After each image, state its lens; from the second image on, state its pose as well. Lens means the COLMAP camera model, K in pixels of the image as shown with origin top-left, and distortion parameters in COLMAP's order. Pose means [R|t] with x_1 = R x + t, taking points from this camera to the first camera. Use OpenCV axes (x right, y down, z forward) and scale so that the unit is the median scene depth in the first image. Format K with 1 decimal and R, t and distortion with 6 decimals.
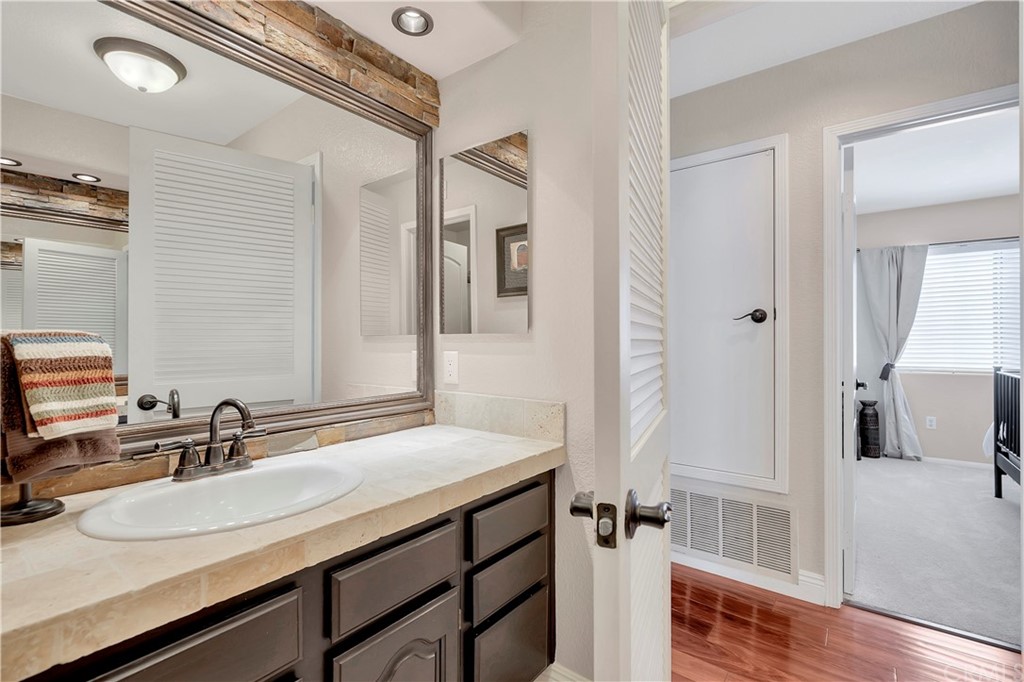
lens RADIAL K [[468.4, 0, 510.2], [0, 468.4, 338.2], [0, 0, 1]] dist [-0.004554, 0.002151]
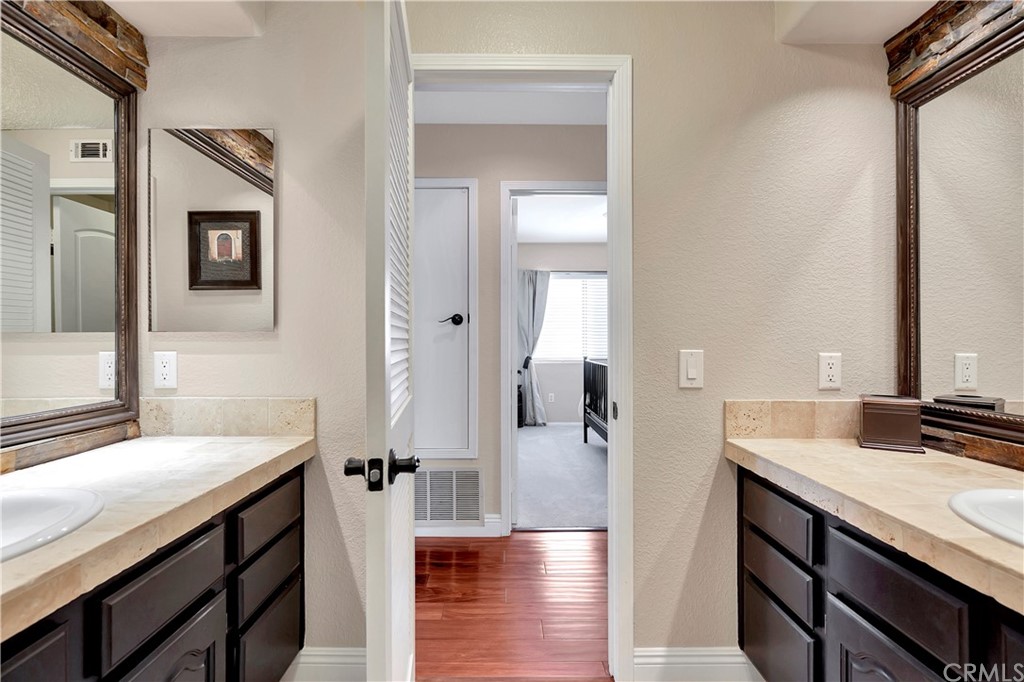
lens RADIAL K [[468.4, 0, 516.3], [0, 468.4, 335.6], [0, 0, 1]] dist [-0.004554, 0.002151]
pose [[0.781693, 0.004870, 0.623645, -0.158024], [-0.002550, 0.999986, -0.004613, 0.000463], [-0.623659, 0.002015, 0.781694, -0.095105]]
